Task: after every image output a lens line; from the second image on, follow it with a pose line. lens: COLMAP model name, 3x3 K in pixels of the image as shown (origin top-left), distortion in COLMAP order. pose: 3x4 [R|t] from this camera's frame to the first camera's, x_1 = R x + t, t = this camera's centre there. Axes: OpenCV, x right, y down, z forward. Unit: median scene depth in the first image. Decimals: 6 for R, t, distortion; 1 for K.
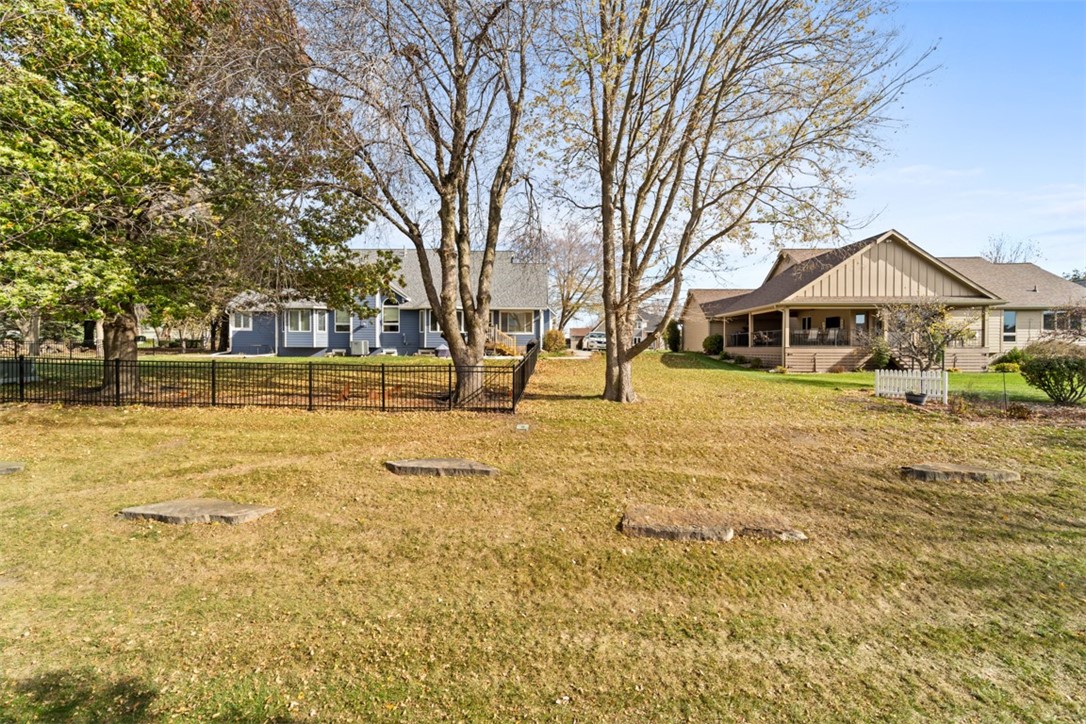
lens RADIAL K [[443.5, 0, 538.8], [0, 443.5, 347.1], [0, 0, 1]] dist [0.018118, -0.000041]
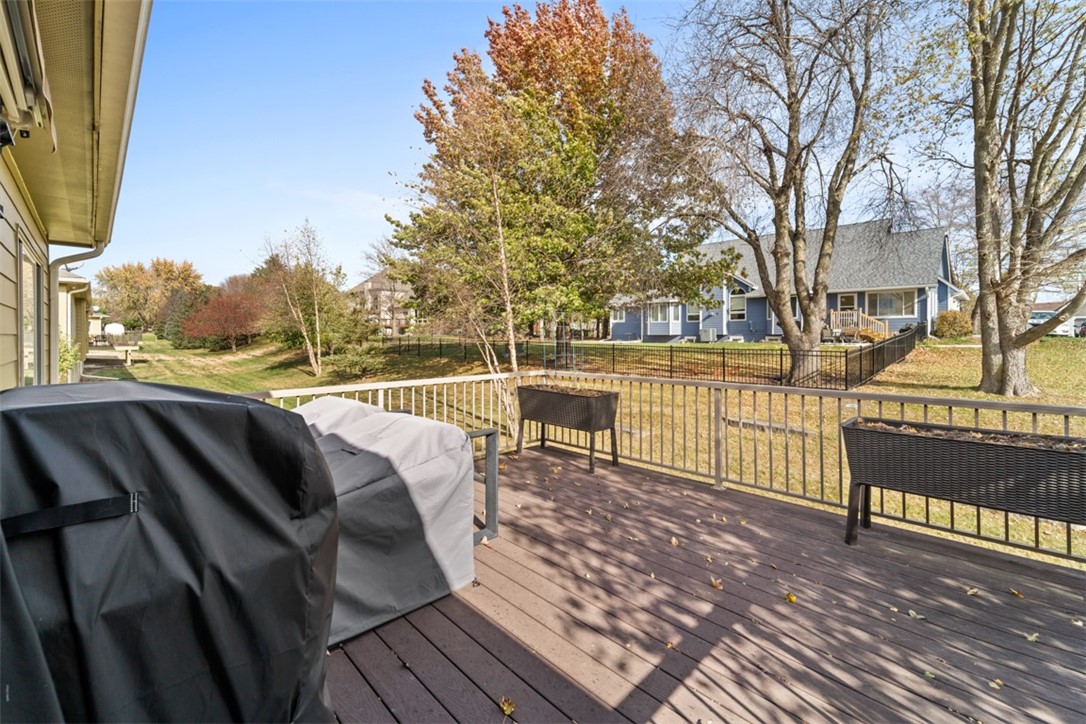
lens RADIAL K [[443.5, 0, 538.8], [0, 443.5, 347.1], [0, 0, 1]] dist [0.018118, -0.000041]
pose [[0.731867, 0.011992, -0.681342, 0.112440], [0.007735, 0.999635, 0.025903, -0.000890], [0.681404, -0.024227, 0.731506, -0.255748]]
